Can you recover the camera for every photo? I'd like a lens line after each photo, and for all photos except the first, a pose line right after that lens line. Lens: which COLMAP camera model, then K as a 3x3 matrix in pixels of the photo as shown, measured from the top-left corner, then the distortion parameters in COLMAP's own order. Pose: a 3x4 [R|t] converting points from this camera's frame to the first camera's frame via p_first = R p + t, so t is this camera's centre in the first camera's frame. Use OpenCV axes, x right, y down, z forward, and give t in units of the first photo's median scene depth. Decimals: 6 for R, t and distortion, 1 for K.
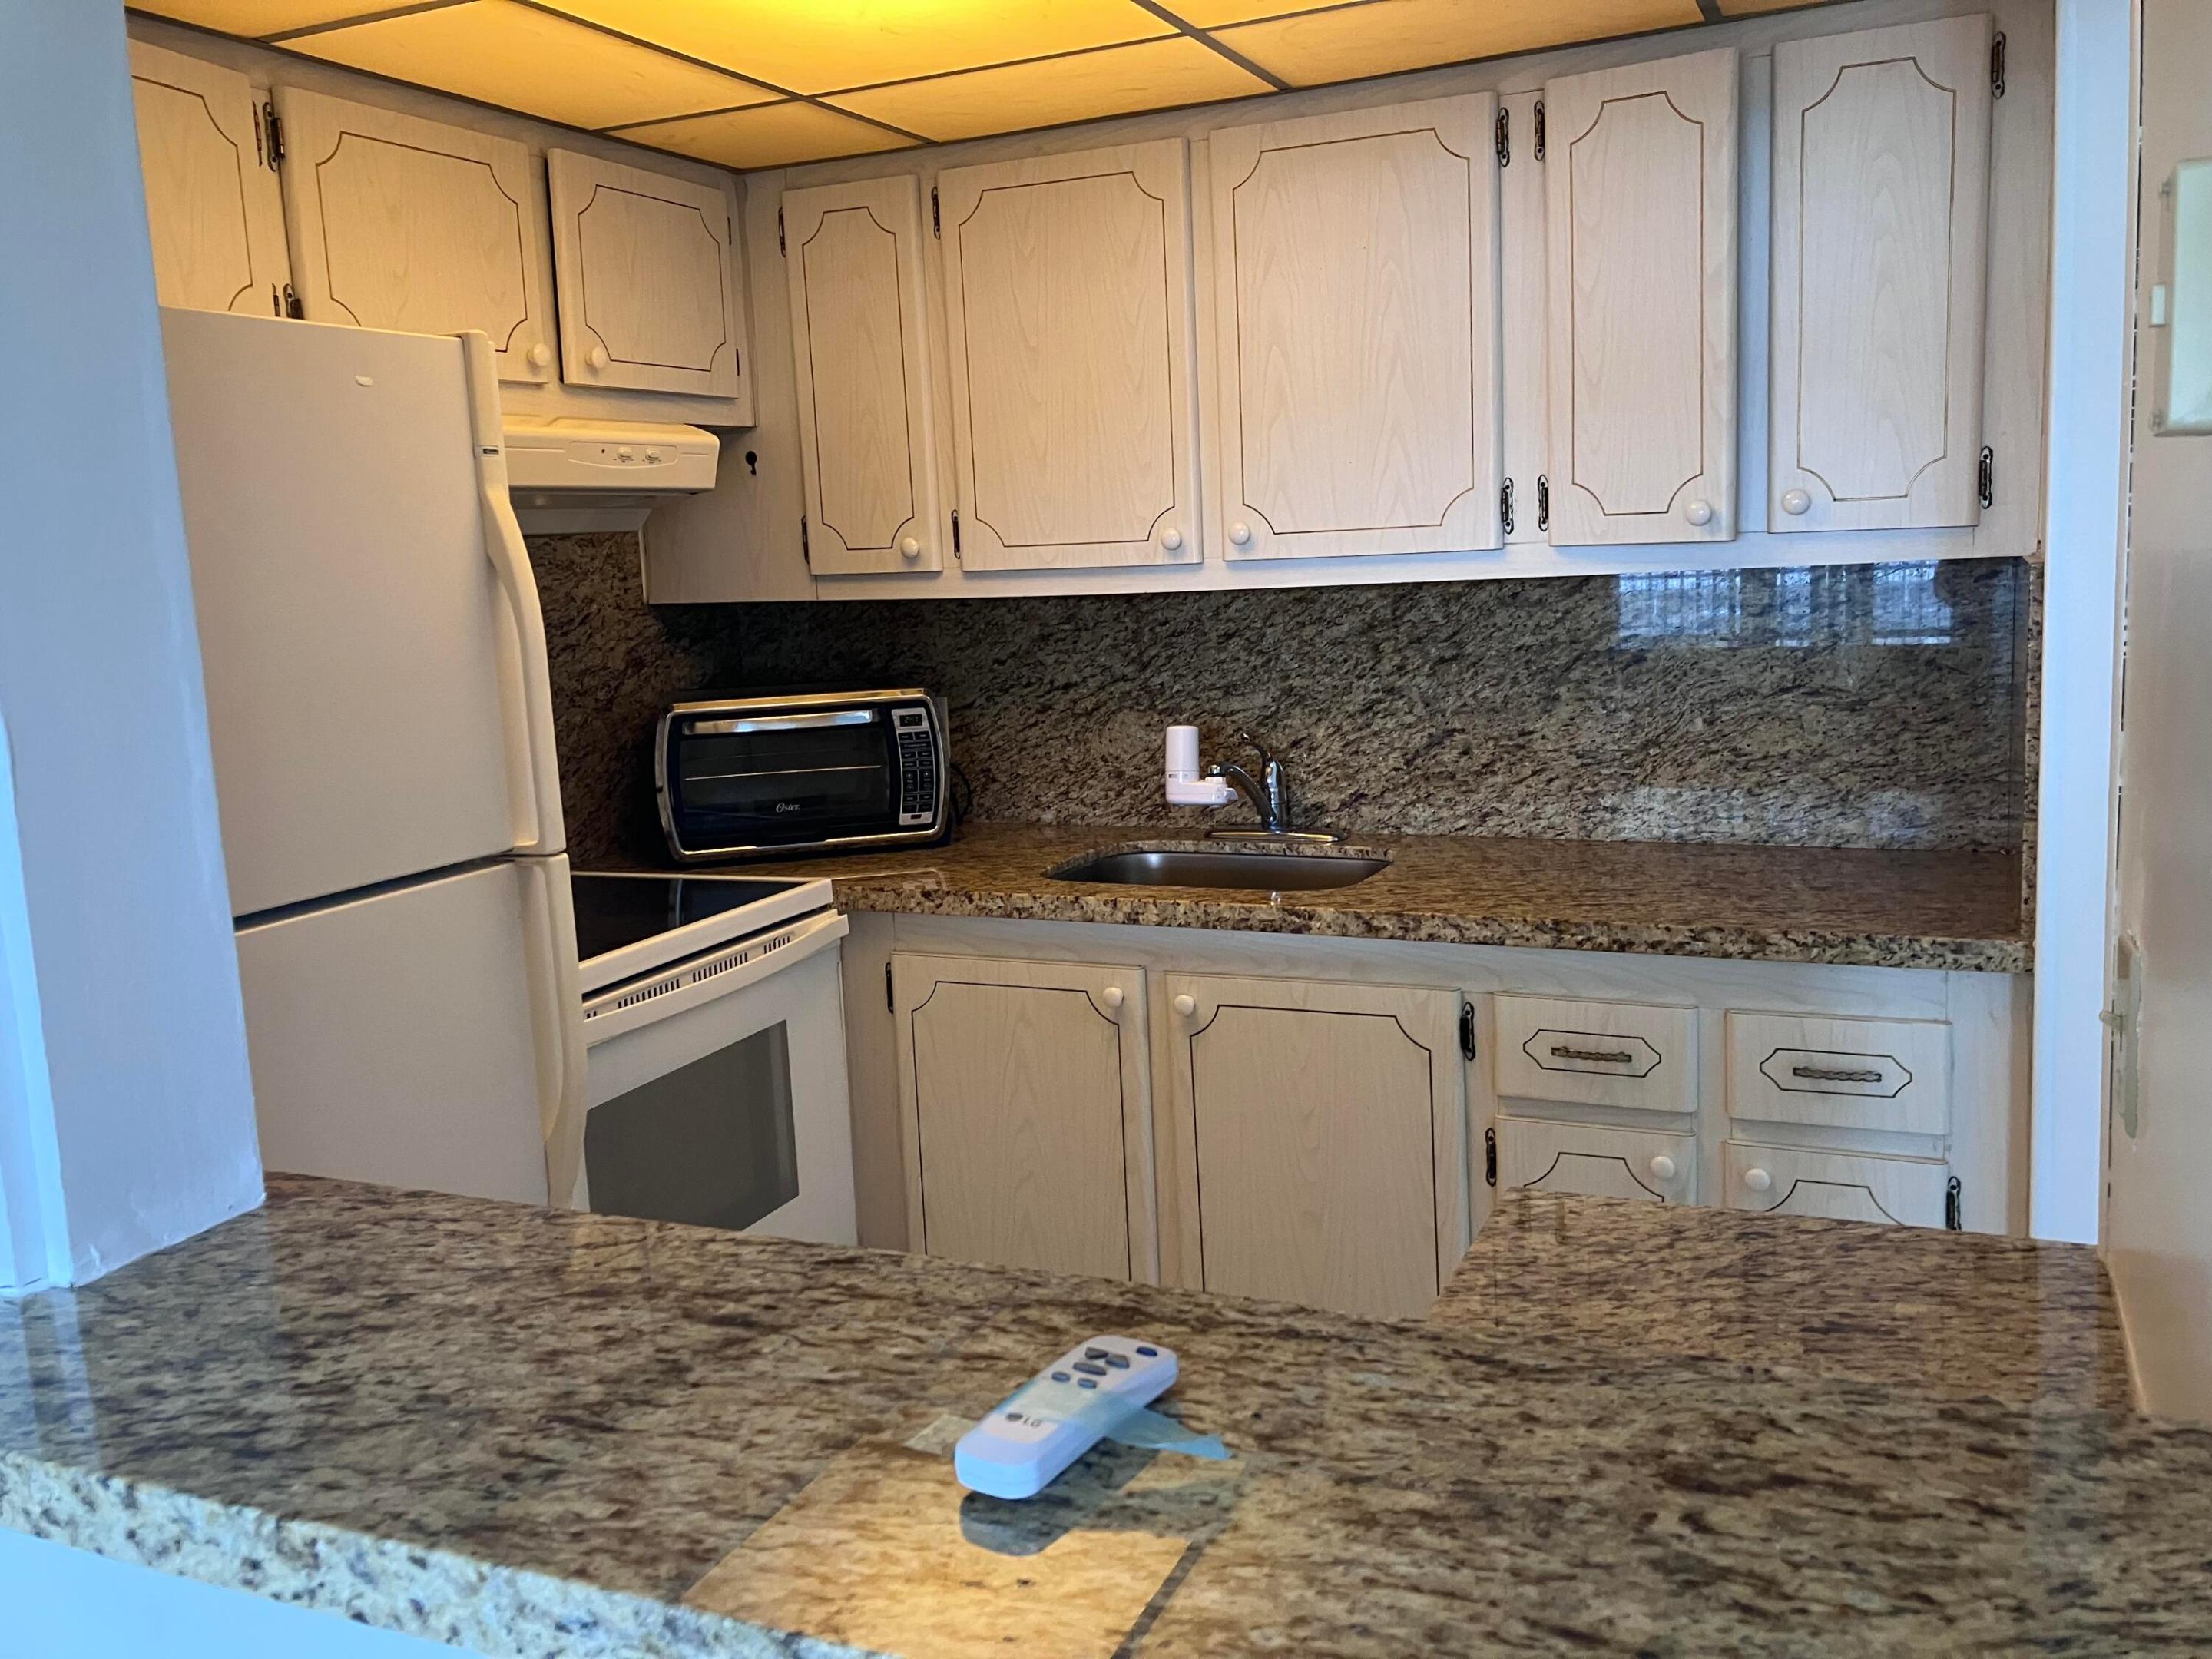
lens RADIAL K [[1811.6, 0, 1106.0], [0, 1811.6, 829.5], [0, 0, 1]] dist [0.014493, 0.005292]
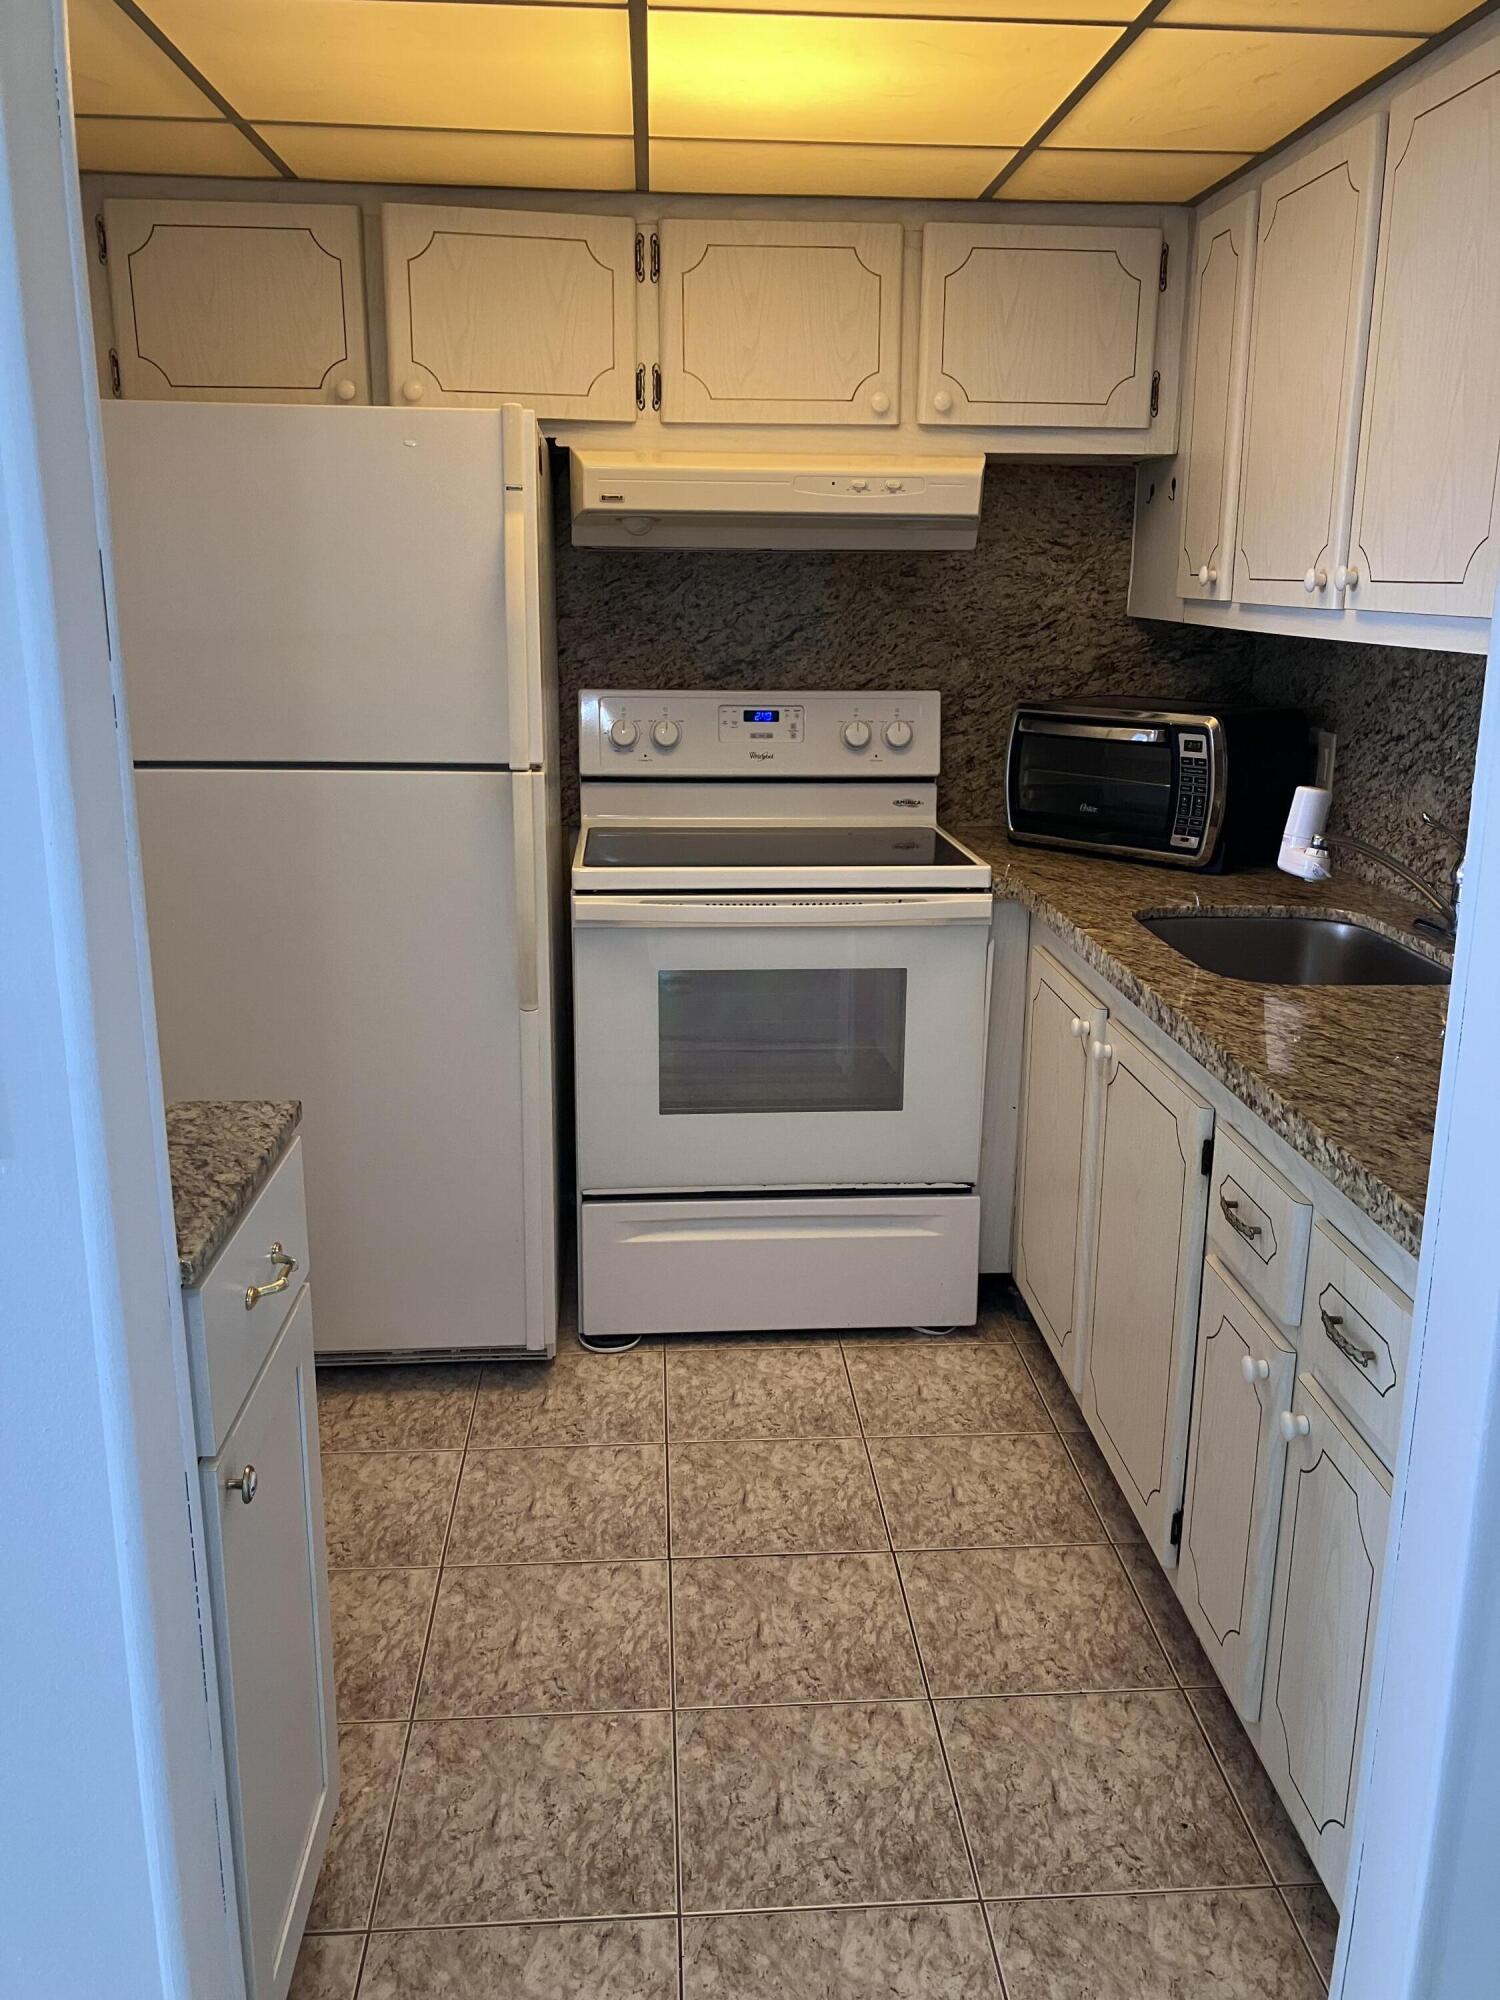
lens RADIAL K [[1638.0, 0, 750.0], [0, 1638.0, 1000.0], [0, 0, 1]] dist [0.014493, 0.005292]
pose [[0.460632, 0.270038, -0.845516, 0.612172], [-0.170670, 0.961767, 0.214186, -0.078888], [0.871028, 0.045643, 0.489108, 0.329845]]
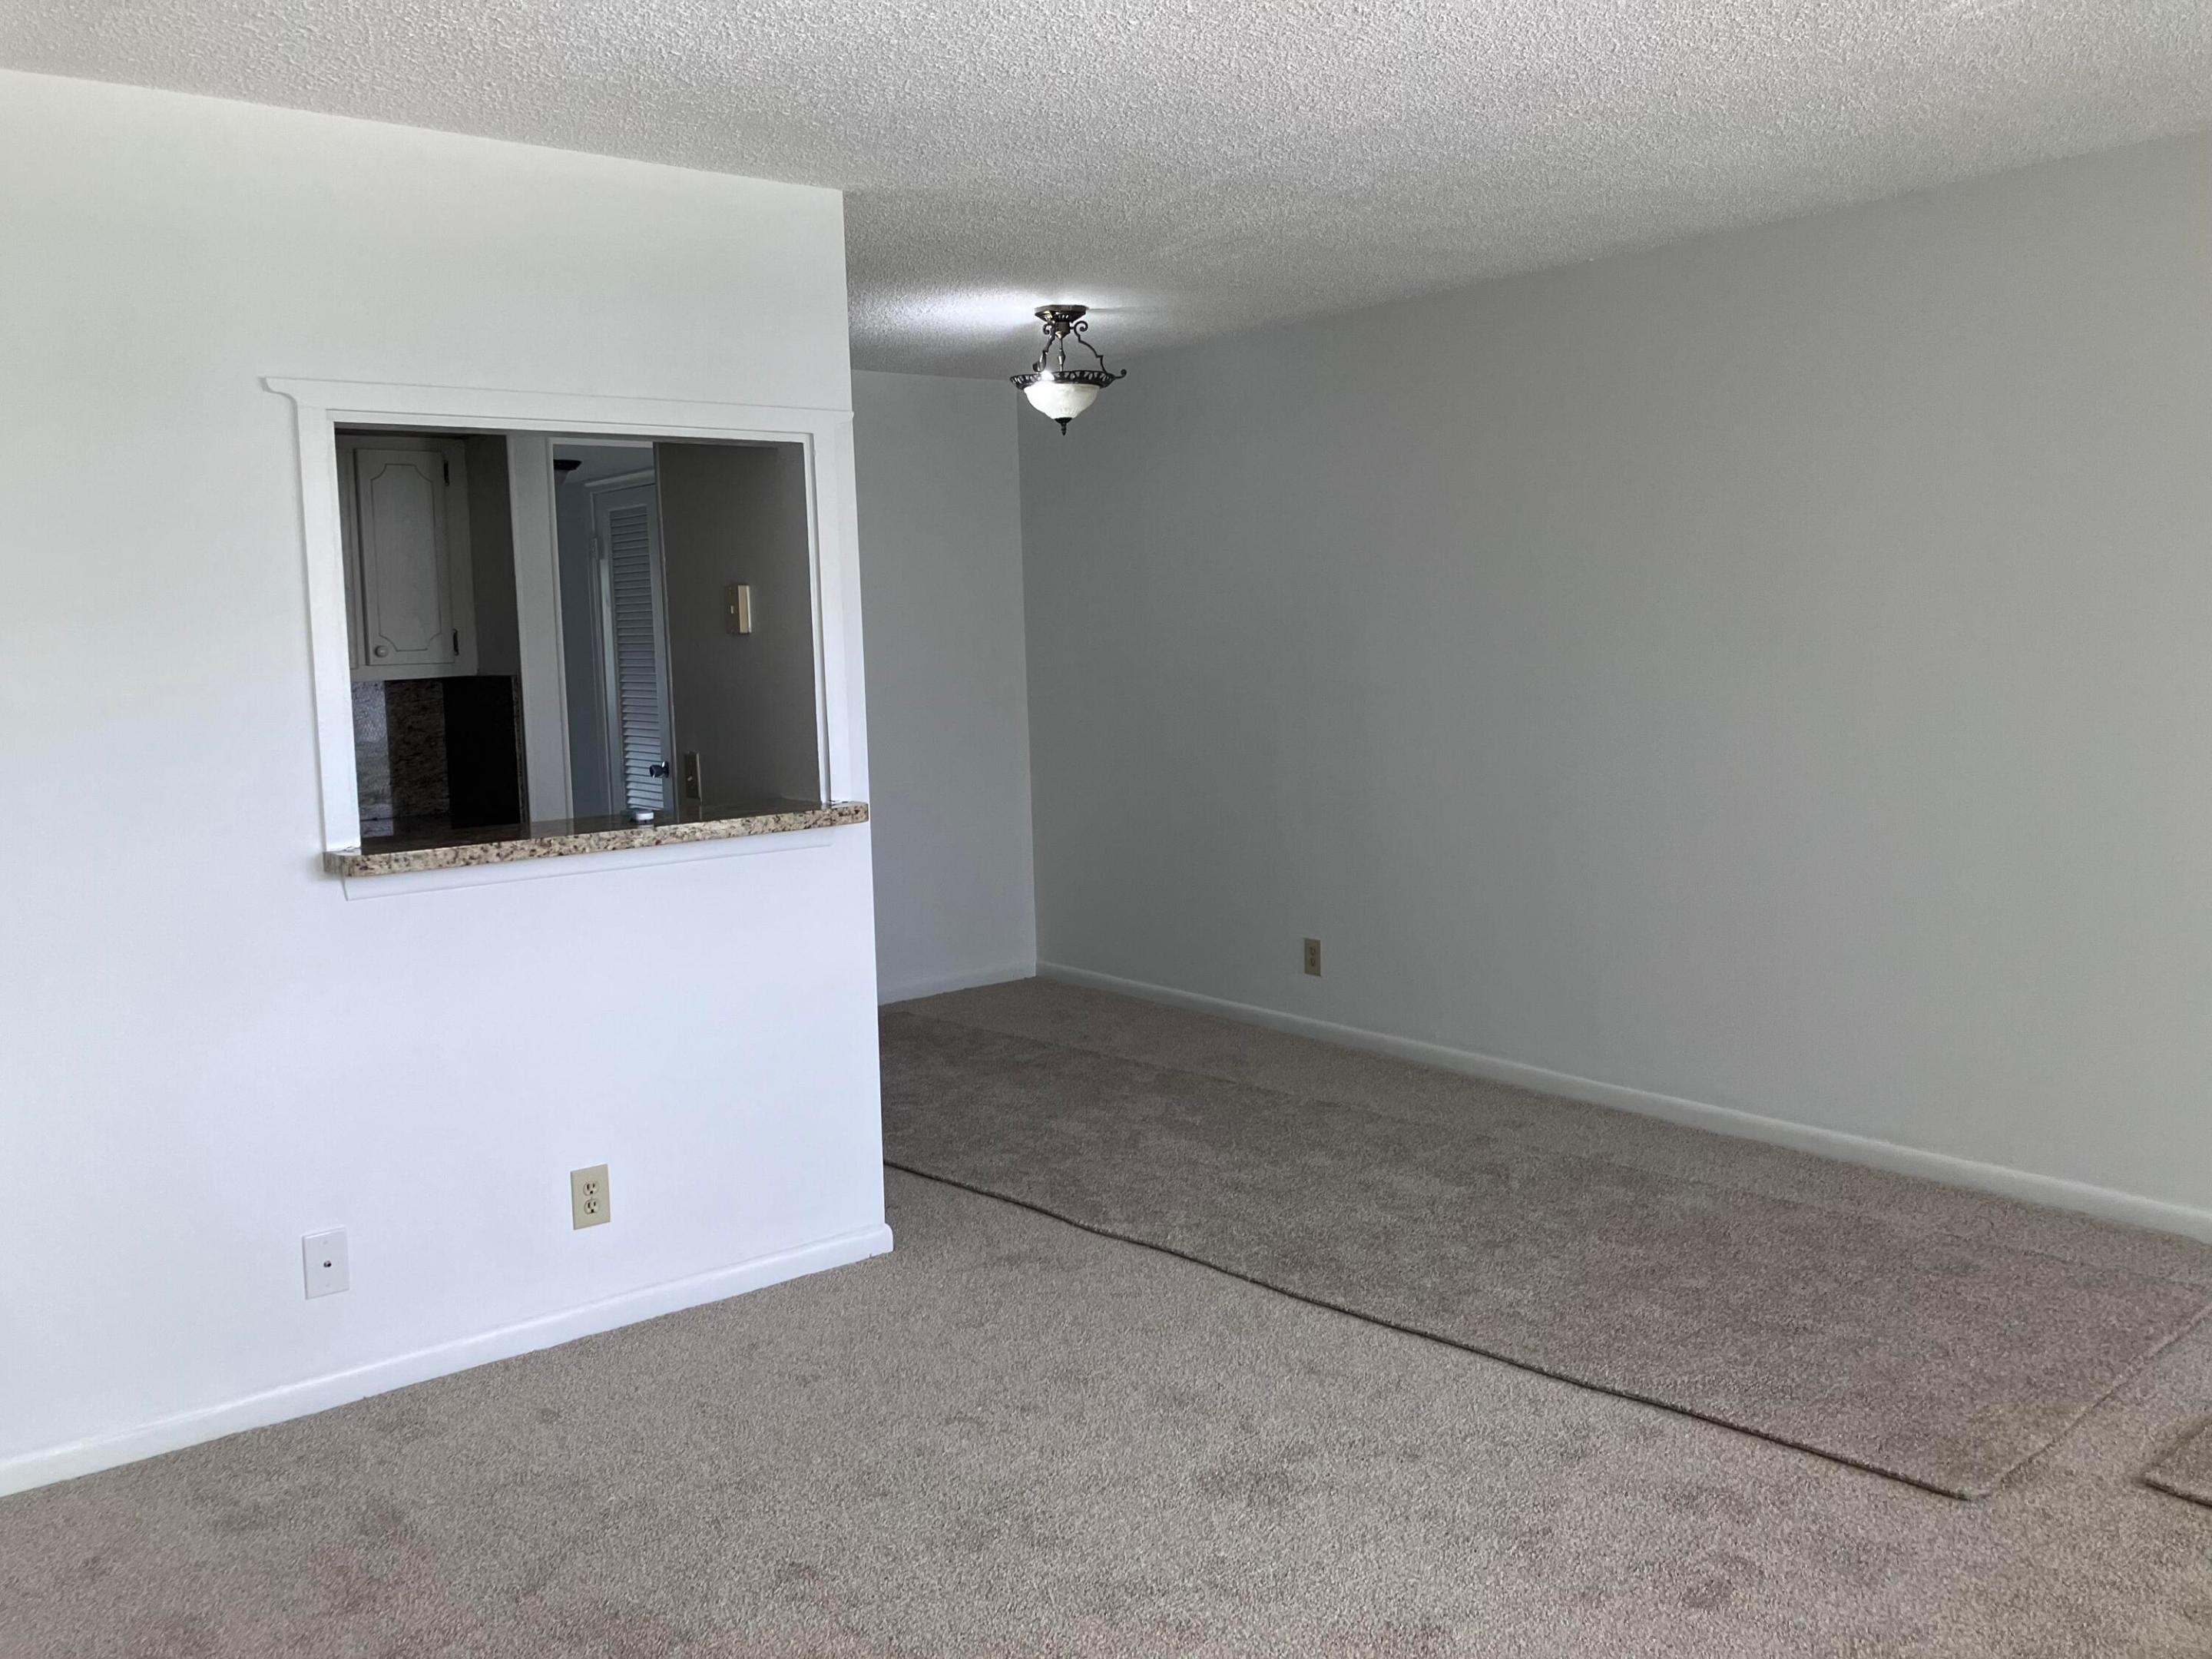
lens RADIAL K [[1811.6, 0, 1106.0], [0, 1811.6, 829.5], [0, 0, 1]] dist [0.014493, 0.005292]
pose [[0.450206, -0.067231, 0.890390, -1.052959], [0.146780, 0.989169, 0.000474, 0.145972], [-0.880778, 0.130478, 0.455198, -0.661371]]
